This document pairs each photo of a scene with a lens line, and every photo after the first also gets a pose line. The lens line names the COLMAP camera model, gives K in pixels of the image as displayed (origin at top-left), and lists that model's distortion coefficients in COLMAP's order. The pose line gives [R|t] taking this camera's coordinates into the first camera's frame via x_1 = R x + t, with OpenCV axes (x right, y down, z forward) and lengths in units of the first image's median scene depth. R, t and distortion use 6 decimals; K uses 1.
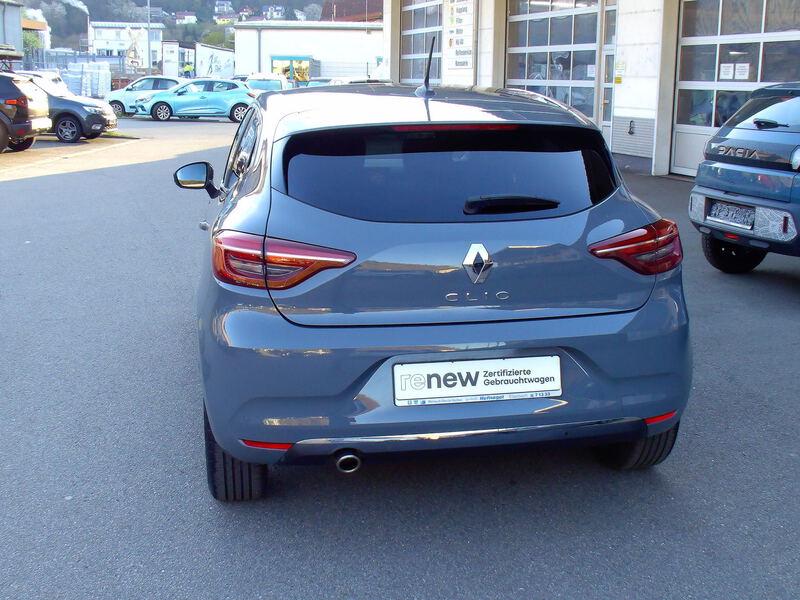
lens RADIAL K [[994.4, 0, 400.0], [0, 994.4, 300.0], [0, 0, 1]] dist [-0.232280, 0.332051]
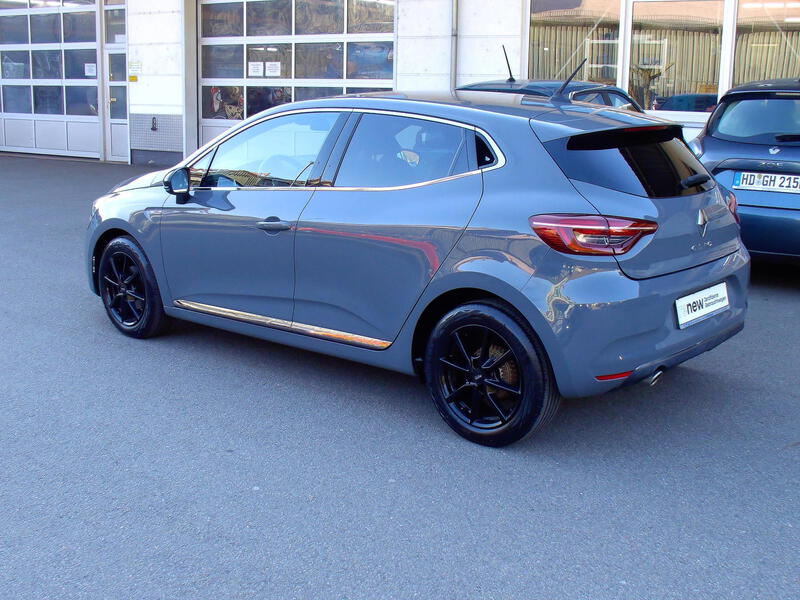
lens RADIAL K [[994.4, 0, 400.0], [0, 994.4, 300.0], [0, 0, 1]] dist [-0.232280, 0.332051]
pose [[0.770283, -0.126901, 0.624948, -0.243410], [0.122929, 0.991168, 0.049748, -0.010729], [-0.625741, 0.038504, 0.779080, 0.036464]]
